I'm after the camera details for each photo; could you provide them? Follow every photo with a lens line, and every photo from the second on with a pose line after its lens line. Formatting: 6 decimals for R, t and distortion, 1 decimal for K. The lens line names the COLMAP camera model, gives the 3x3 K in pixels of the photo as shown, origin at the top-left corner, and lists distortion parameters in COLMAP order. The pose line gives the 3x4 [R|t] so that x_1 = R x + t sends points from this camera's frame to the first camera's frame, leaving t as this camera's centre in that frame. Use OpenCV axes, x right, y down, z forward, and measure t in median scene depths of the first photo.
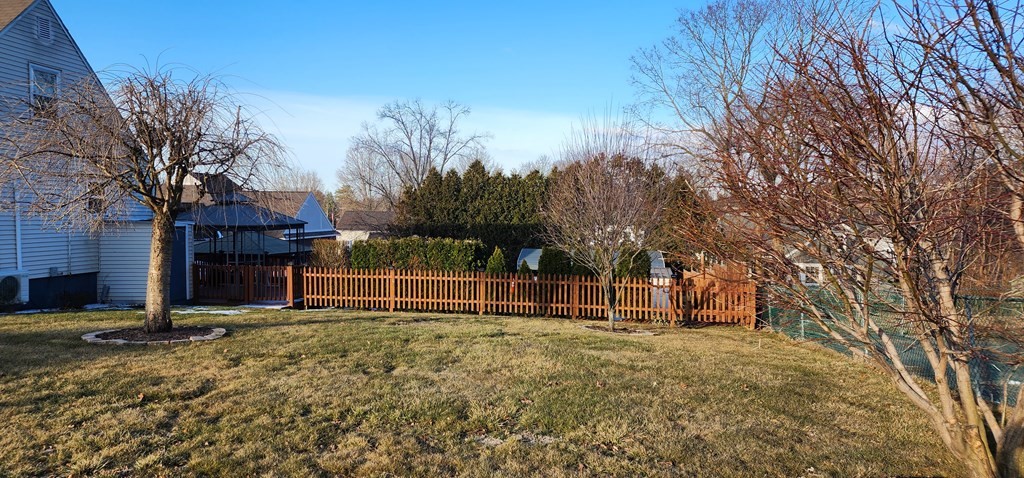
lens RADIAL K [[692.1, 0, 503.8], [0, 692.1, 238.1], [0, 0, 1]] dist [0.082572, -0.063387]
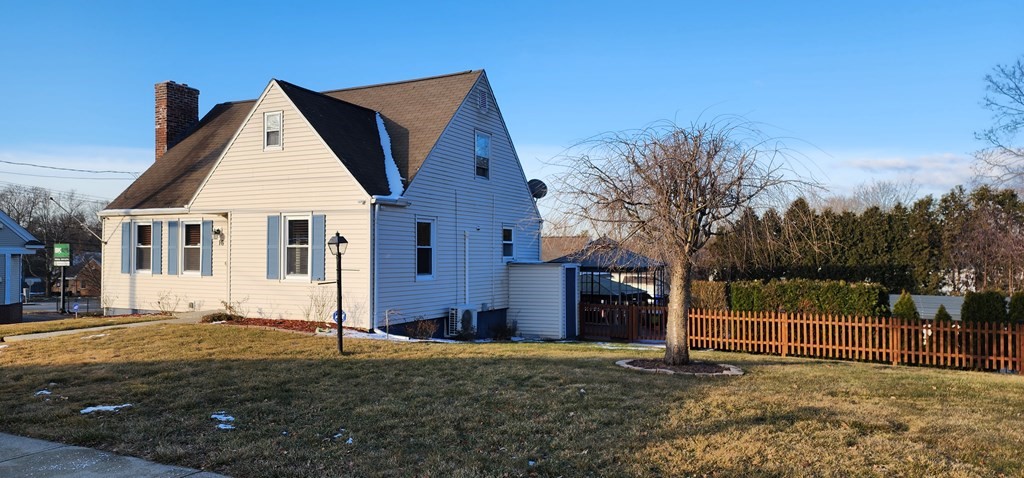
lens RADIAL K [[692.1, 0, 501.1], [0, 692.1, 233.7], [0, 0, 1]] dist [0.082572, -0.063387]
pose [[0.947442, -0.016435, -0.319506, -0.216537], [-0.005274, 0.997742, -0.066961, 0.002867], [0.319885, 0.065126, 0.945215, -0.054640]]
